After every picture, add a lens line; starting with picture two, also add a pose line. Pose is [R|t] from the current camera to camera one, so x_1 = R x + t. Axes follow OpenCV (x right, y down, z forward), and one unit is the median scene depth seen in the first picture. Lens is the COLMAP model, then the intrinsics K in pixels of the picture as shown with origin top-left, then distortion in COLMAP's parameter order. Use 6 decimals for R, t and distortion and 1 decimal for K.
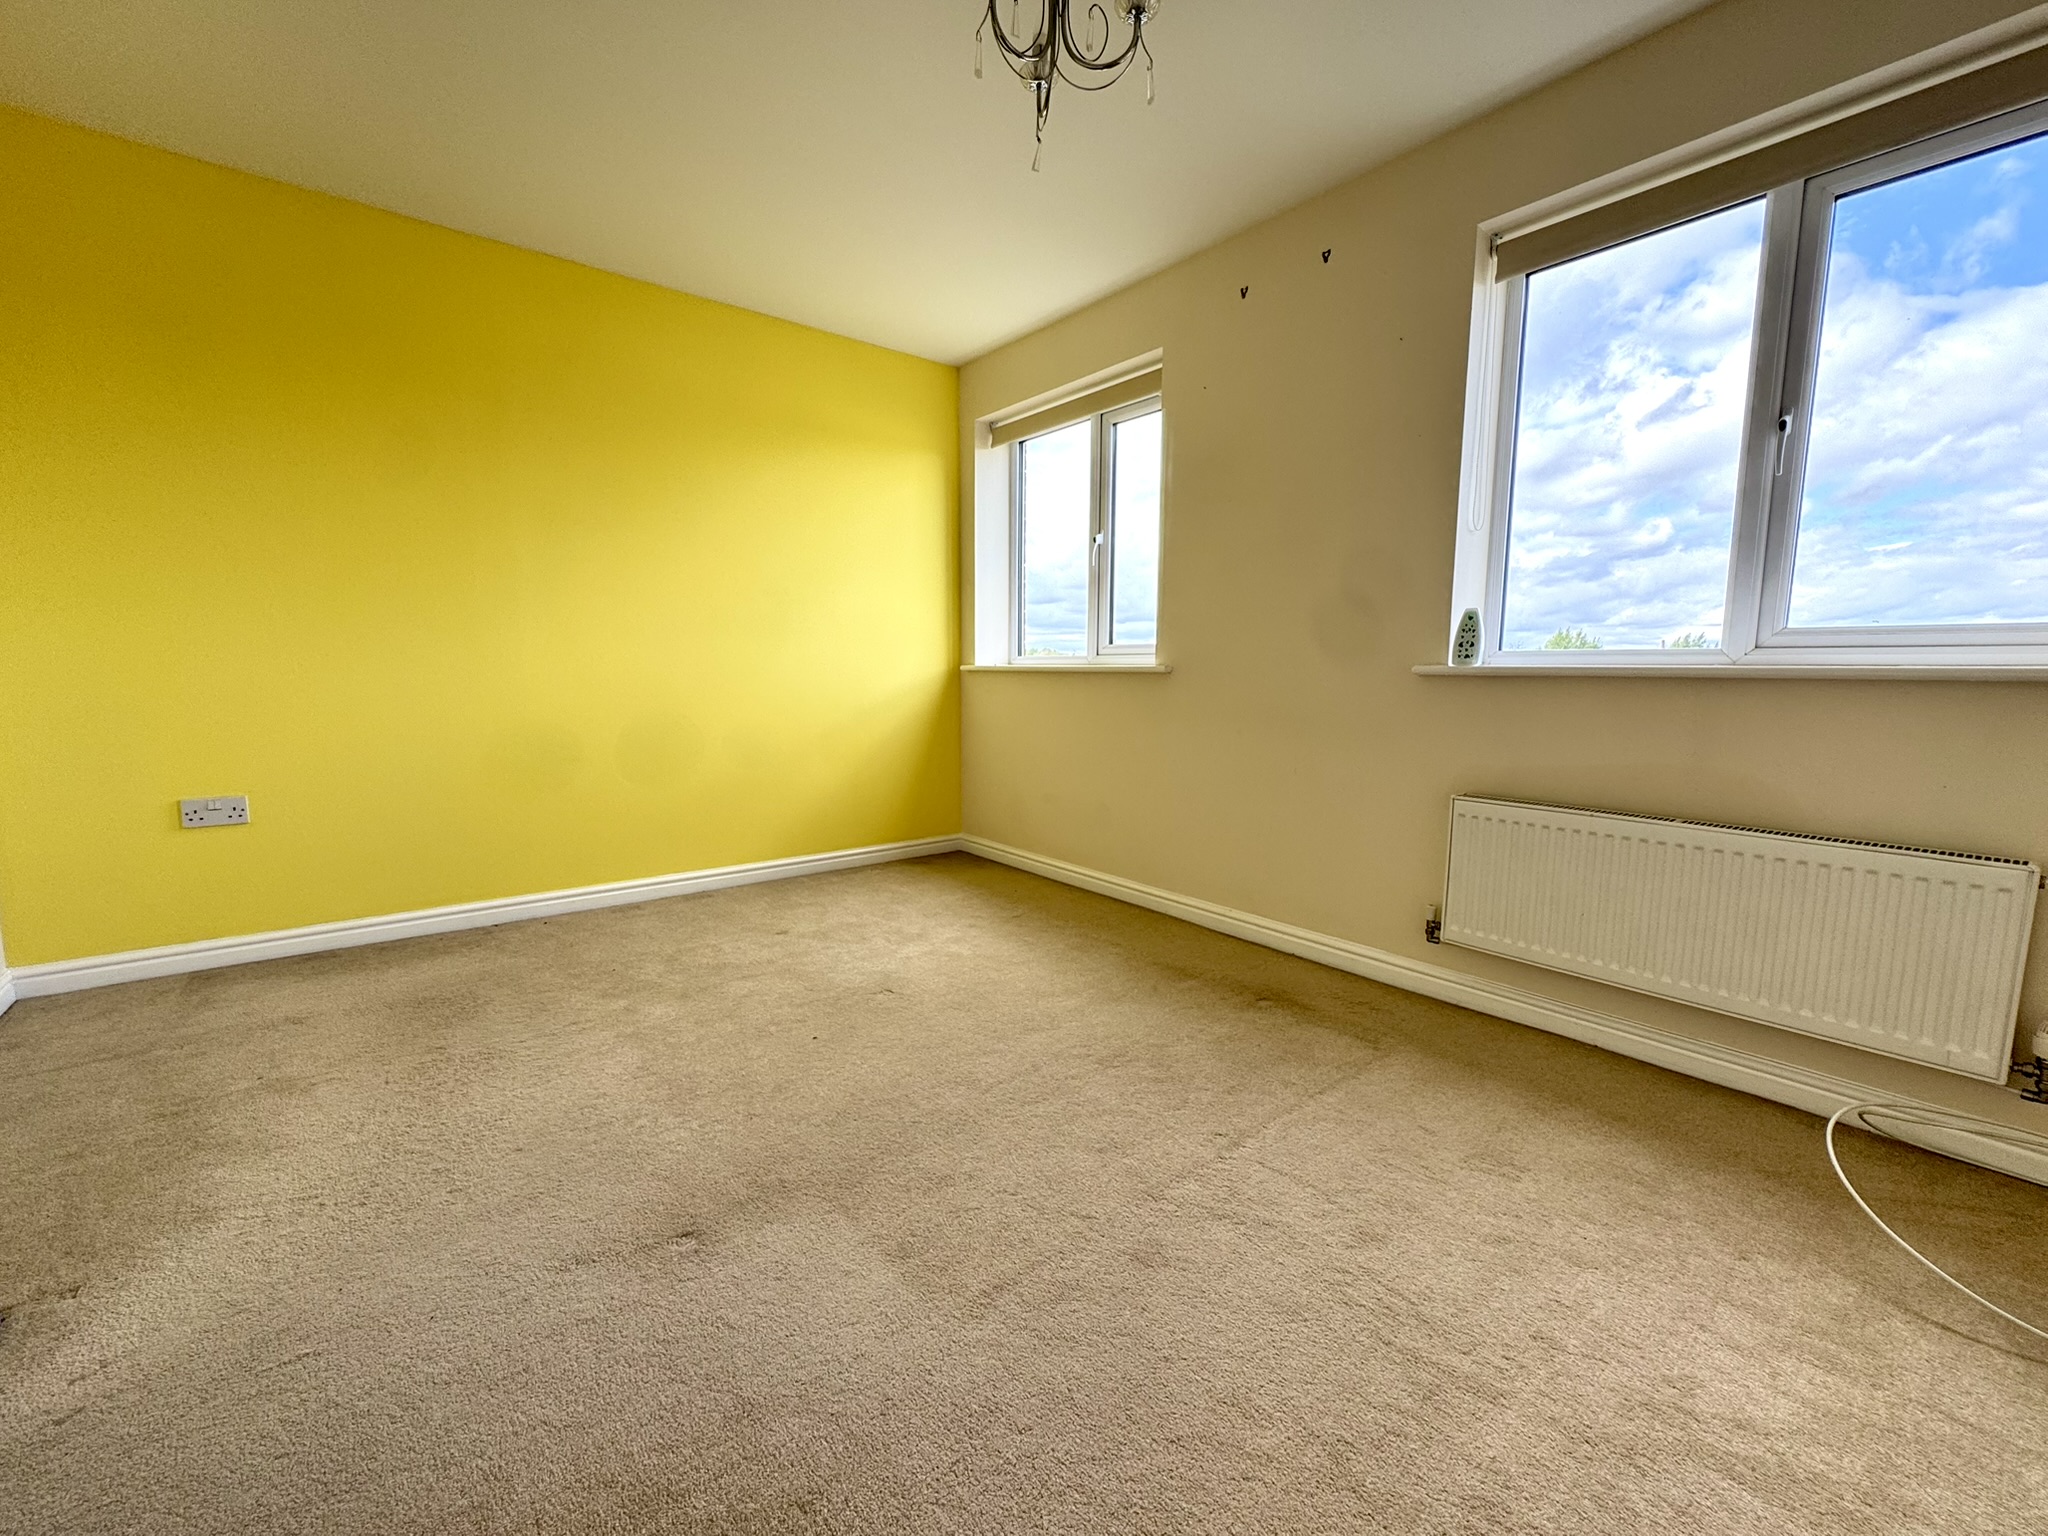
lens RADIAL K [[820.6, 0, 1024.0], [0, 820.6, 768.0], [0, 0, 1]] dist [-0.000840, -0.000235]
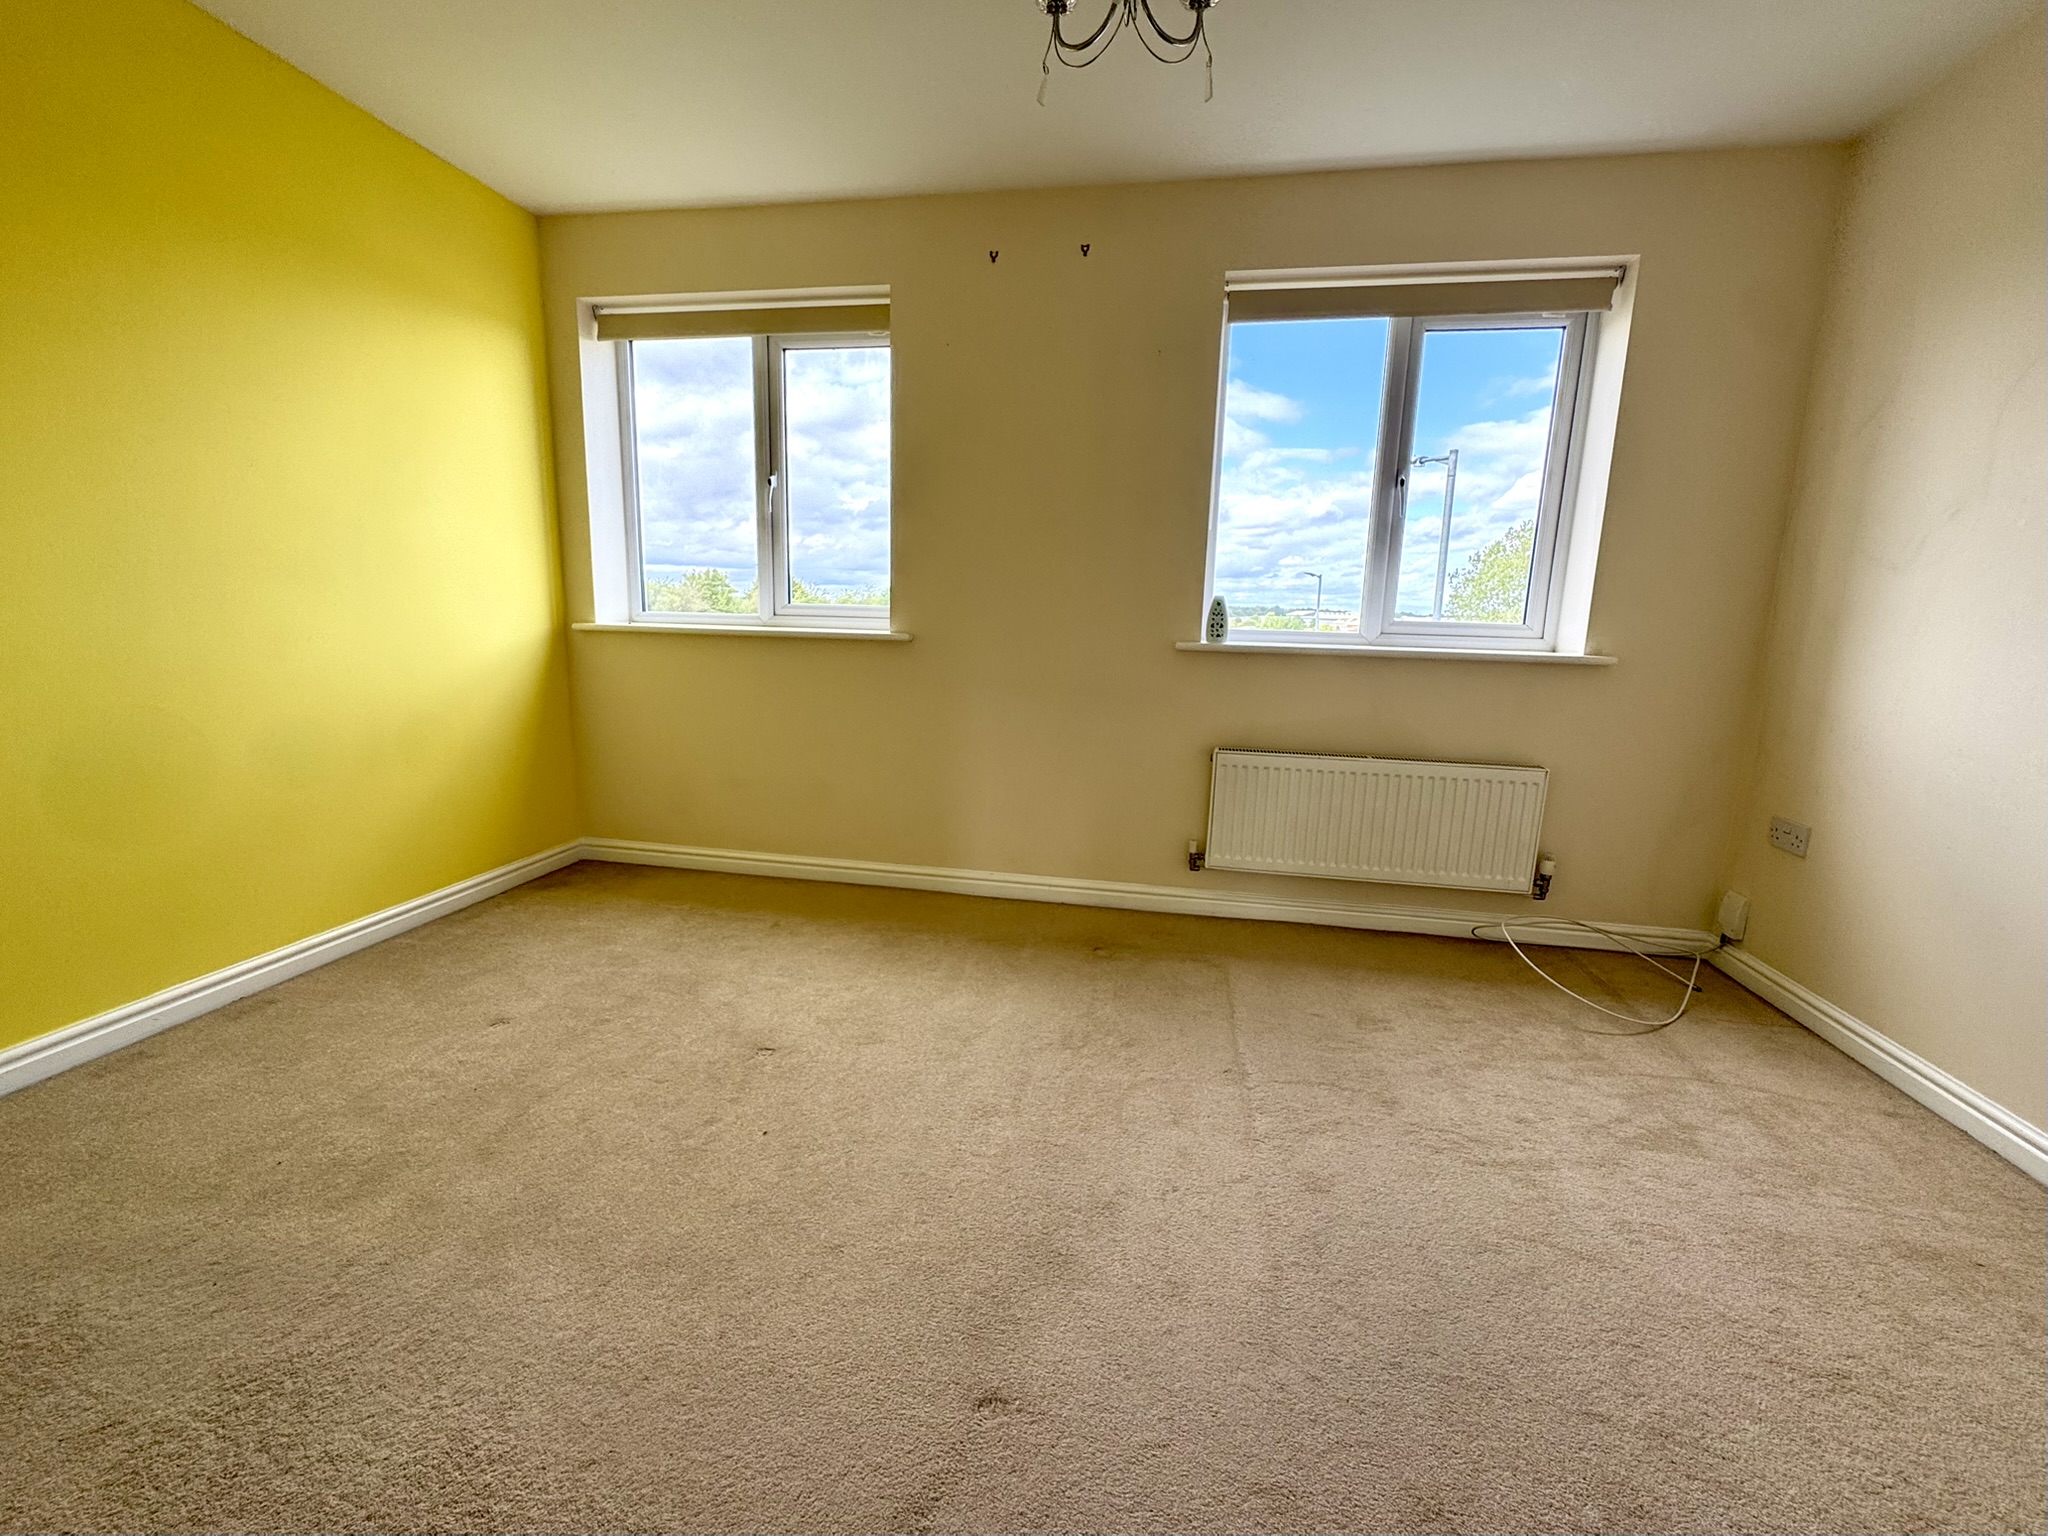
lens RADIAL K [[844.5, 0, 1024.0], [0, 844.5, 768.0], [0, 0, 1]] dist [-0.003418, -0.000213]
pose [[0.763129, -0.102373, 0.638086, -0.455491], [0.056597, 0.994167, 0.091813, -0.065100], [-0.643763, -0.033951, 0.764471, 0.196513]]
